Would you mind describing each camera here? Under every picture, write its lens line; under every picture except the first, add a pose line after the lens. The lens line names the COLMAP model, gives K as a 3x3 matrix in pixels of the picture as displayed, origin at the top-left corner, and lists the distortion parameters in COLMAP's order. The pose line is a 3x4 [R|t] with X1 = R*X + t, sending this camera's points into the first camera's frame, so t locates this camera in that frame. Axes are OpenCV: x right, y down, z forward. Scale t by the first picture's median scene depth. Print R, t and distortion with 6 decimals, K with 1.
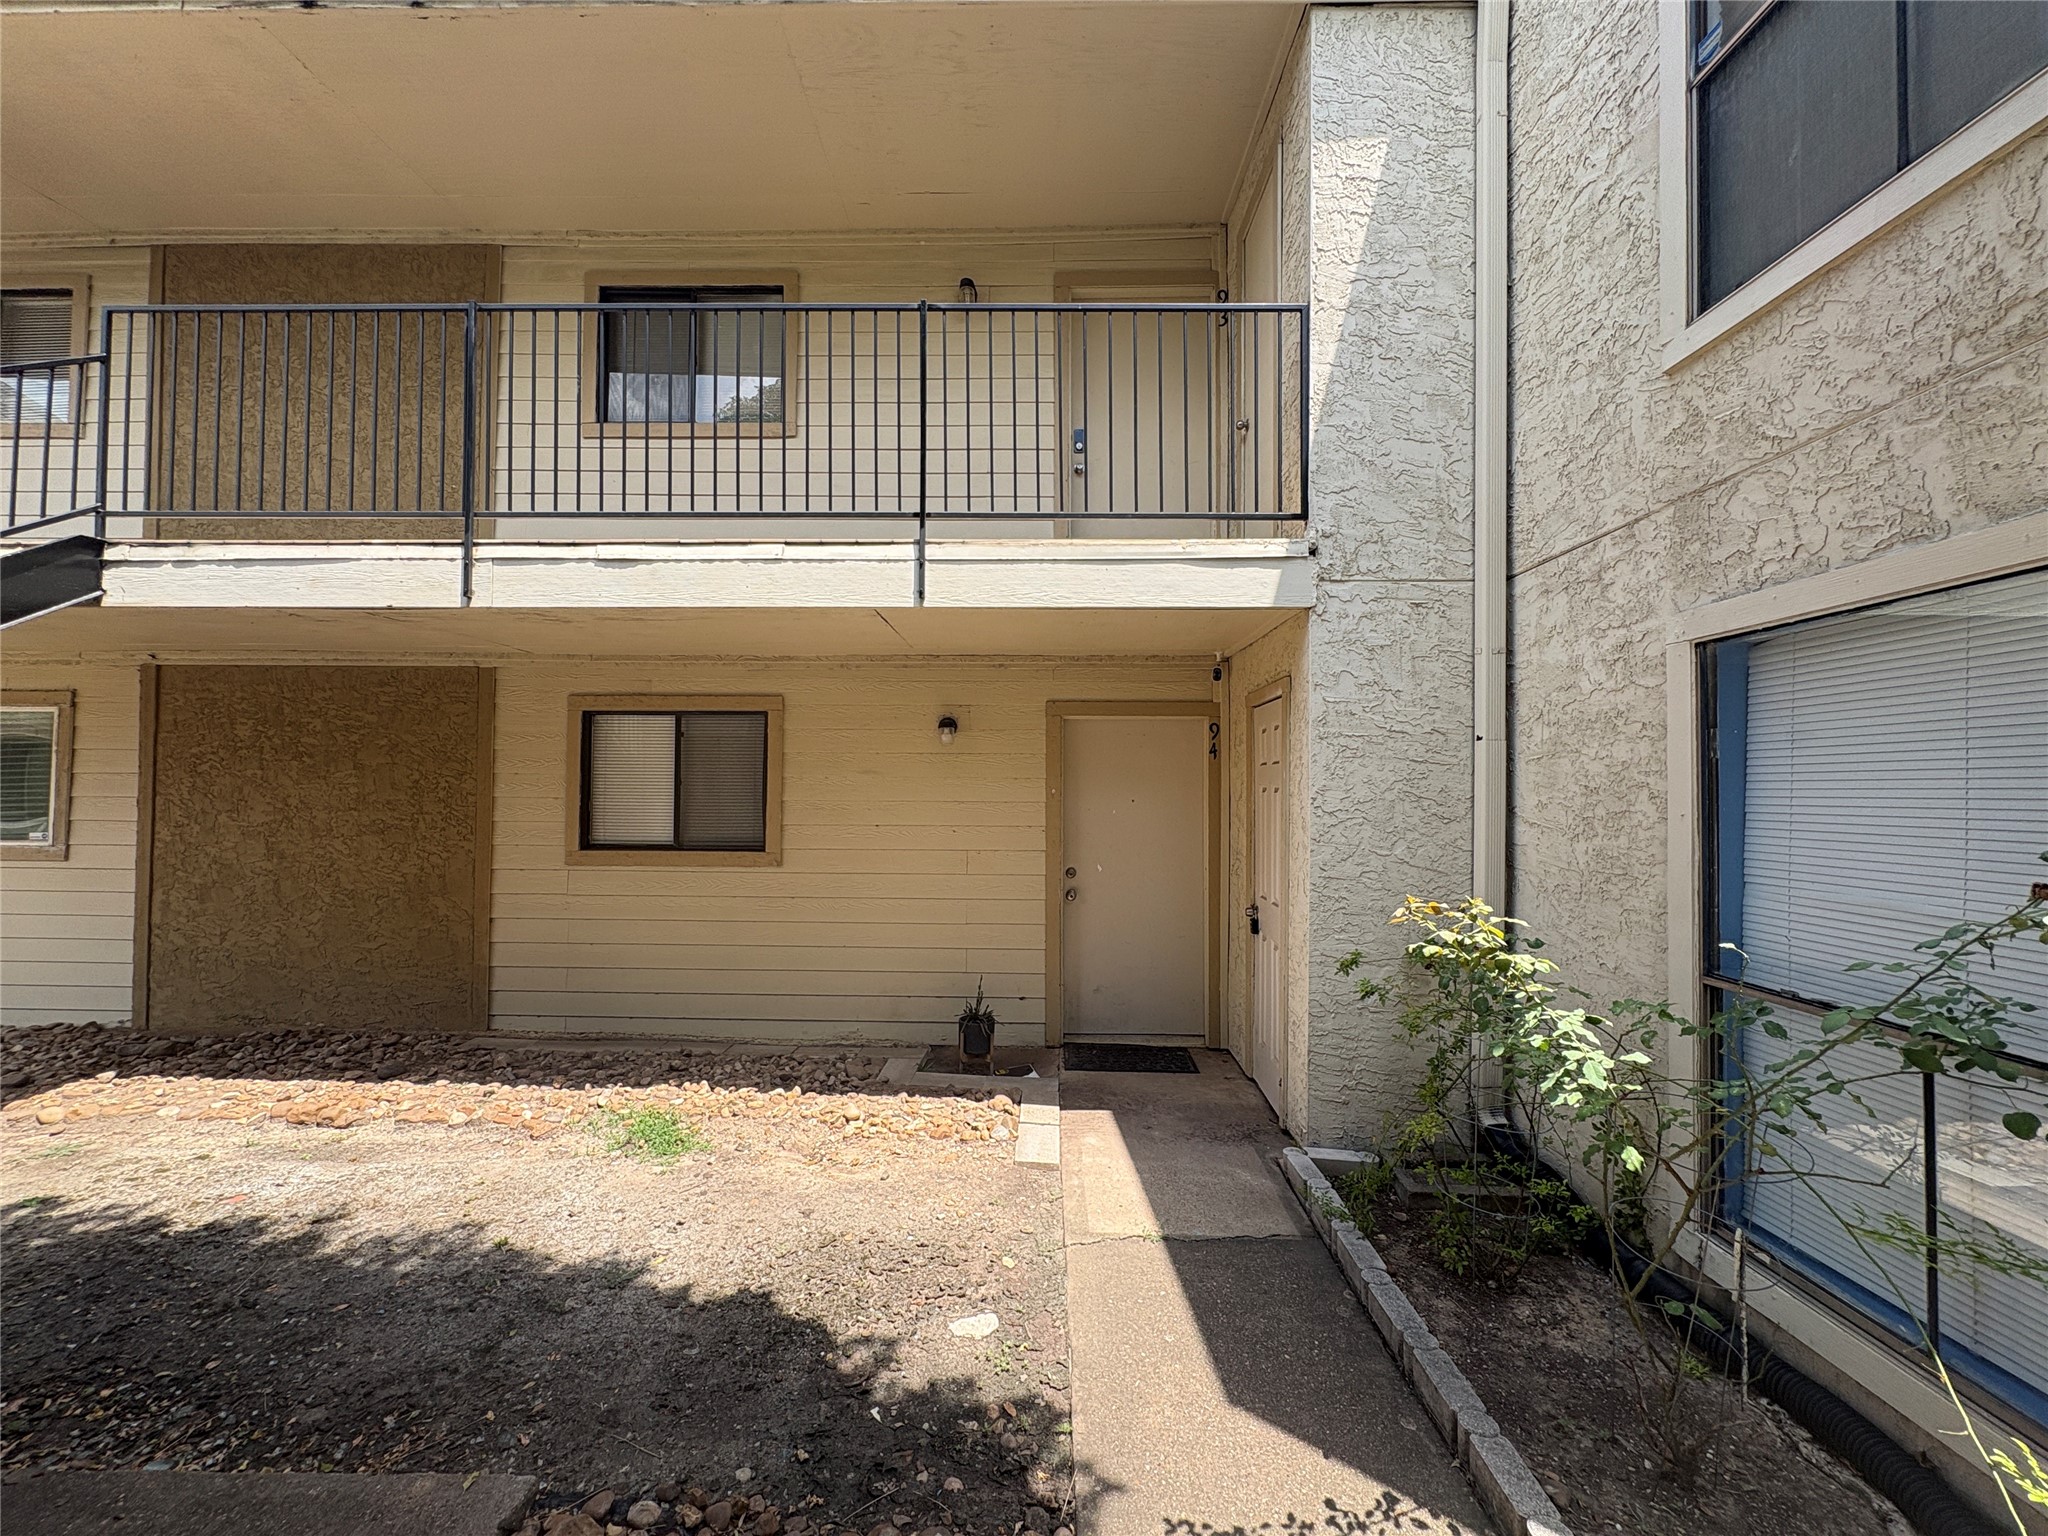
lens RADIAL K [[813.5, 0, 1024.4], [0, 813.5, 764.4], [0, 0, 1]] dist [-0.001305, 0.000506]
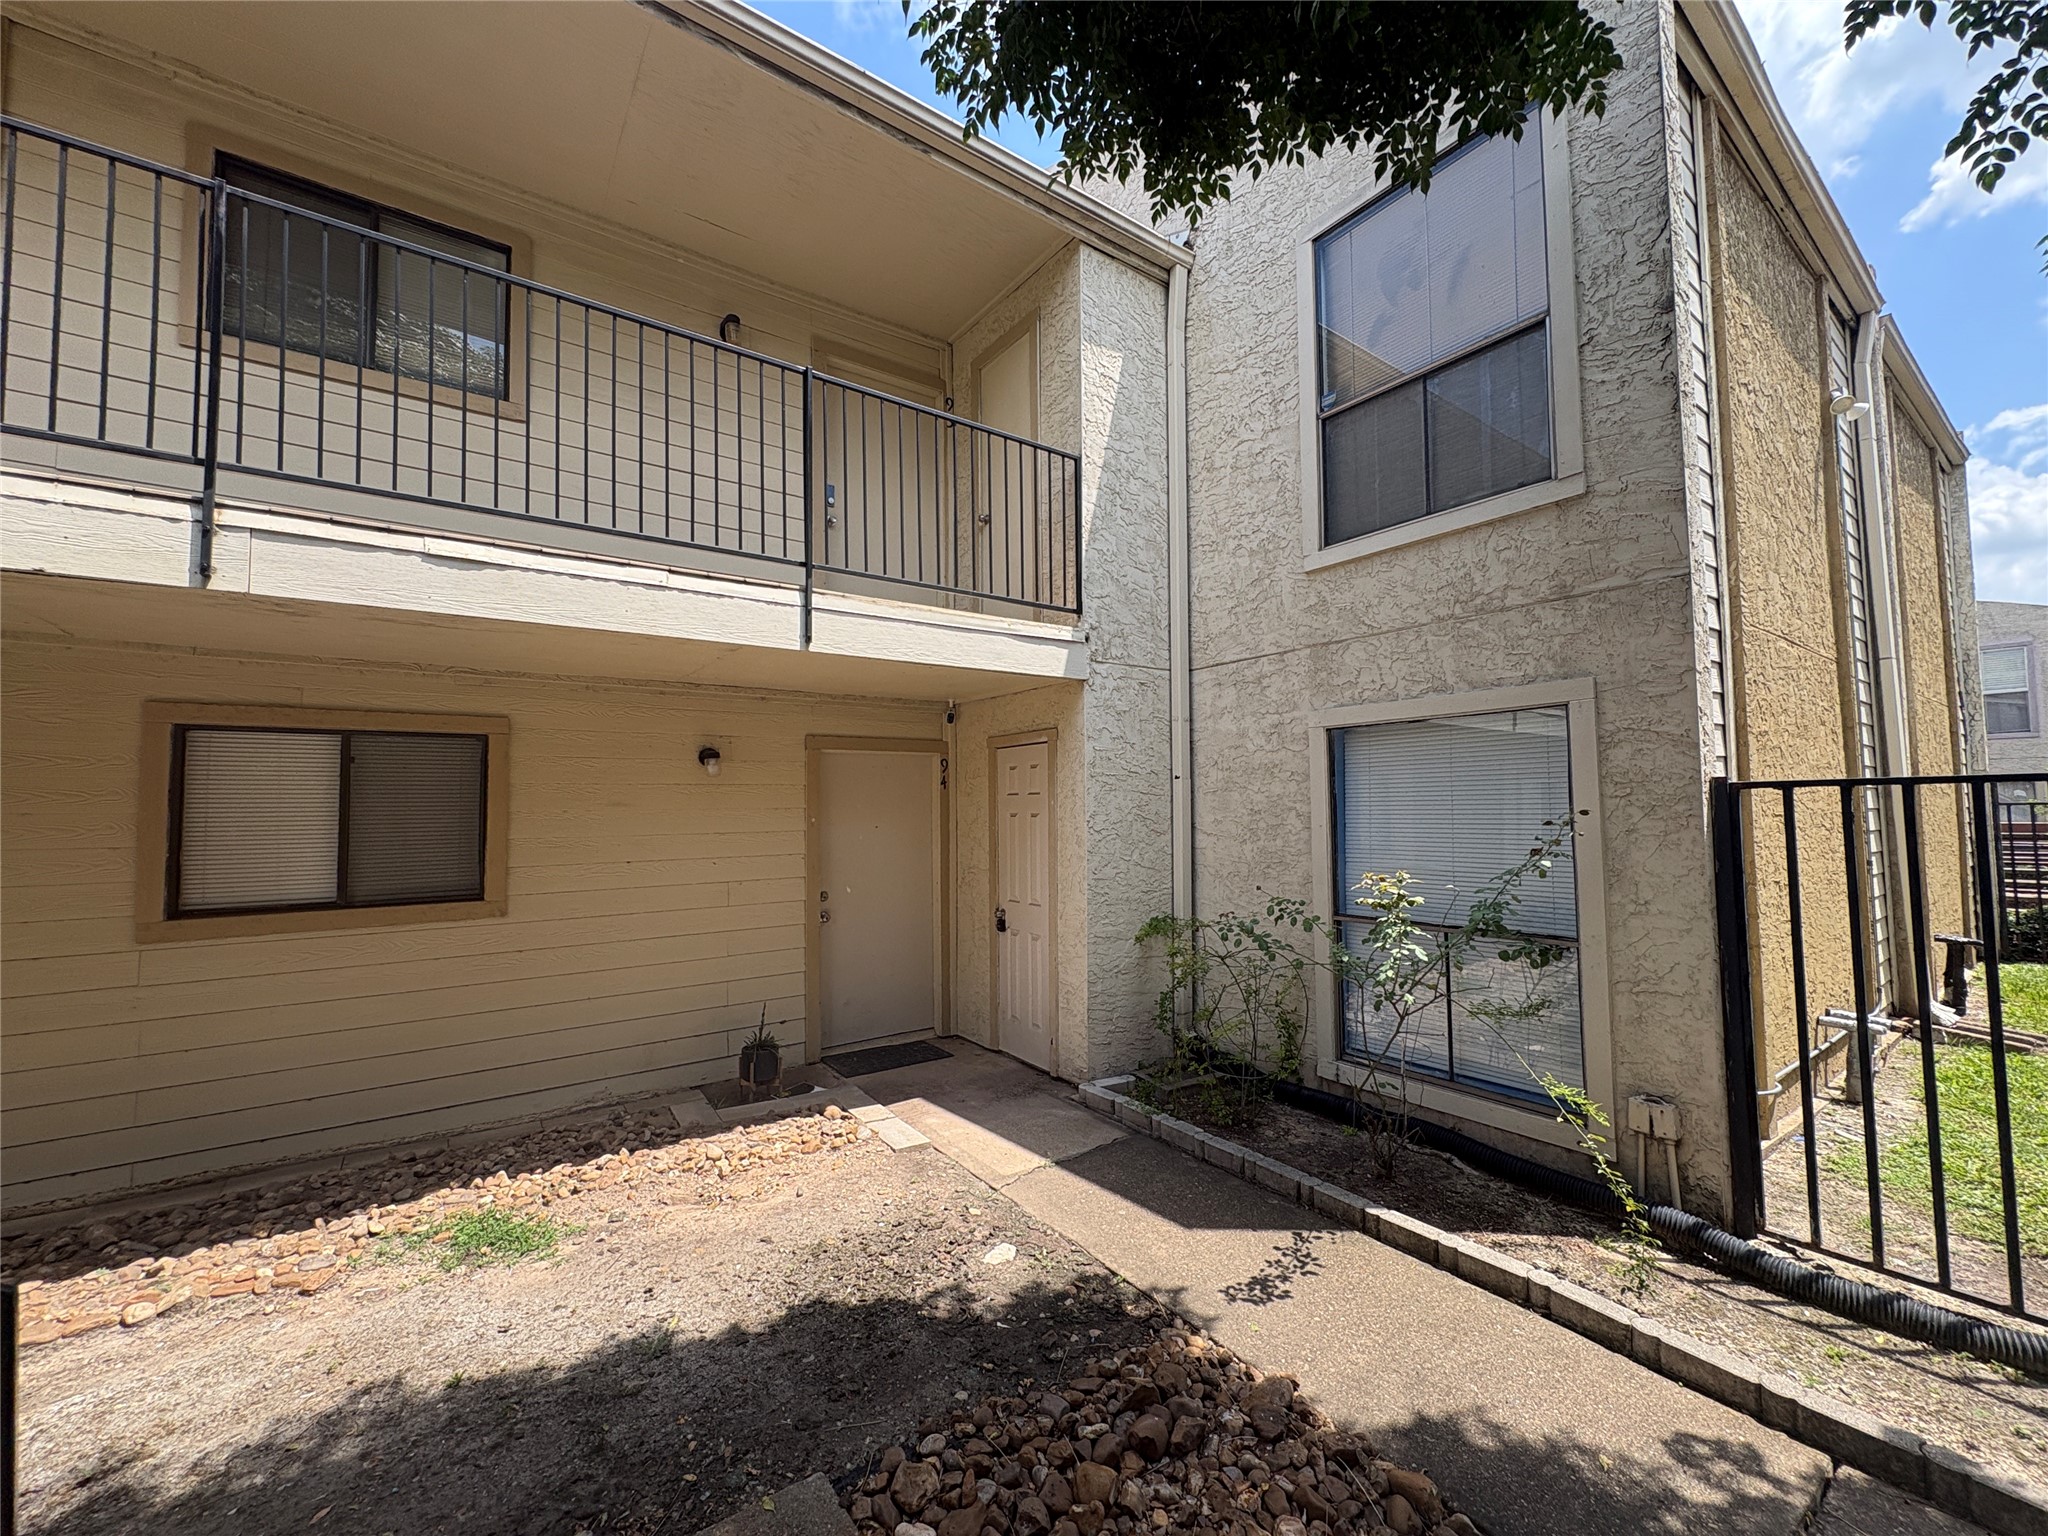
lens RADIAL K [[813.5, 0, 1024.4], [0, 813.5, 764.4], [0, 0, 1]] dist [-0.001305, 0.000506]
pose [[0.802144, 0.015581, 0.596928, -0.533046], [-0.000020, 0.999660, -0.026067, -0.016946], [-0.597131, 0.020898, 0.801871, -0.022637]]
